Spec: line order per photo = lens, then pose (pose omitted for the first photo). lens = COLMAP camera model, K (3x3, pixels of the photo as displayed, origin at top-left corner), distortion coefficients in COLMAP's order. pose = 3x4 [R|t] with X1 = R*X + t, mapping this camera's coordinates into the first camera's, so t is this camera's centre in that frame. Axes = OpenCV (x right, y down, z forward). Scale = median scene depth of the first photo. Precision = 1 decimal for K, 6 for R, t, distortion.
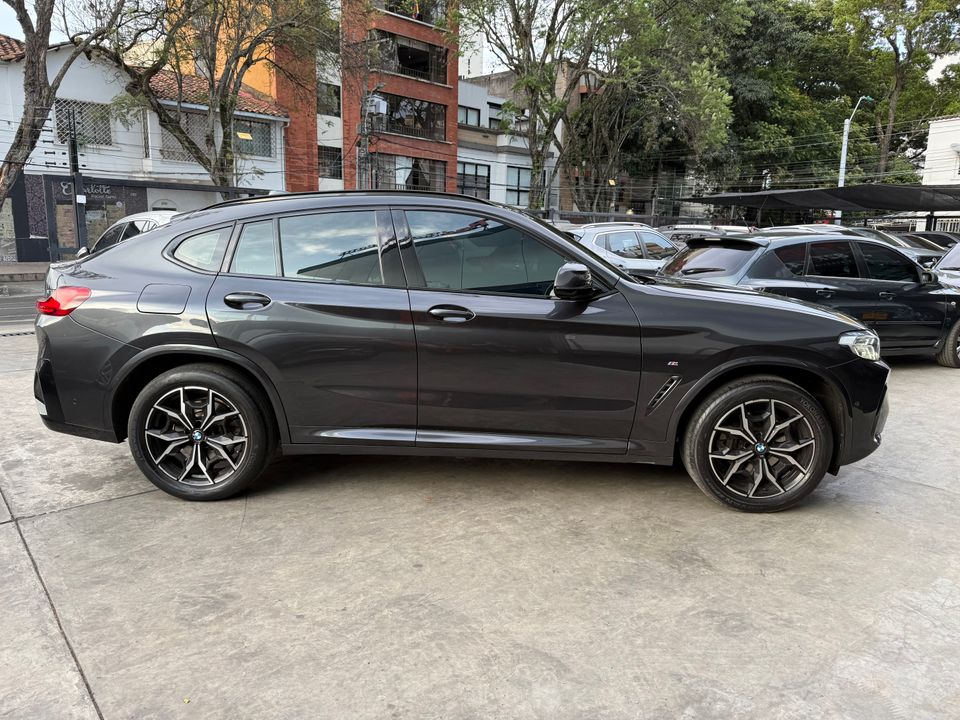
lens RADIAL K [[670.3, 0, 475.1], [0, 670.3, 360.8], [0, 0, 1]] dist [-0.000517, -0.009264]
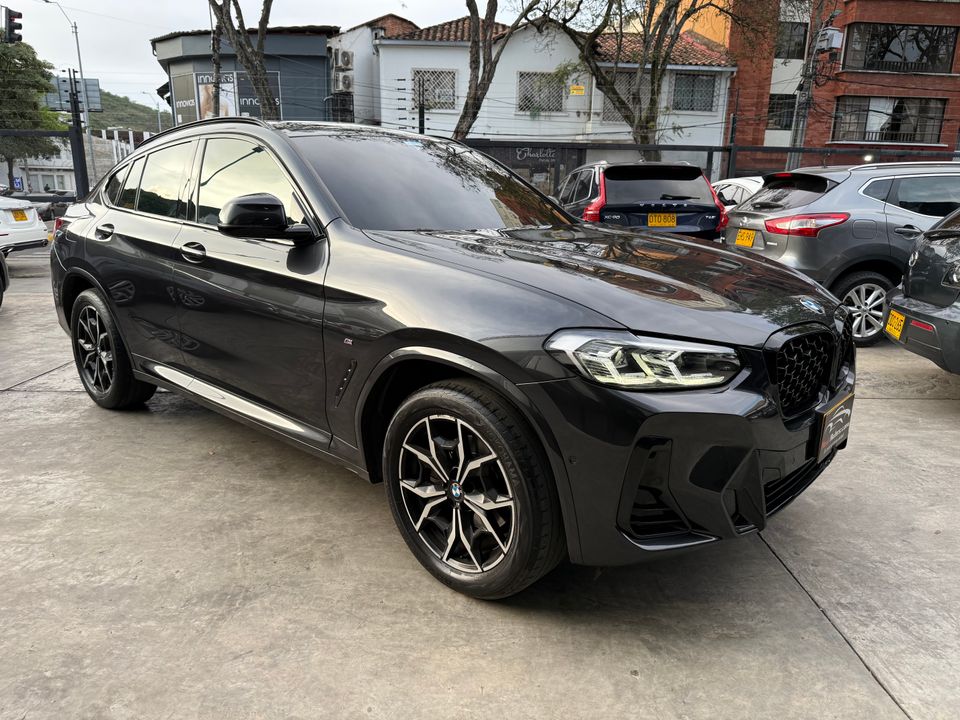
lens RADIAL K [[679.5, 0, 475.4], [0, 679.5, 348.6], [0, 0, 1]] dist [0.026243, -0.039842]
pose [[0.776882, 0.137408, -0.614470, 0.093747], [-0.116836, 0.990409, 0.073759, -0.006300], [0.618712, 0.014491, 0.785484, 0.057083]]
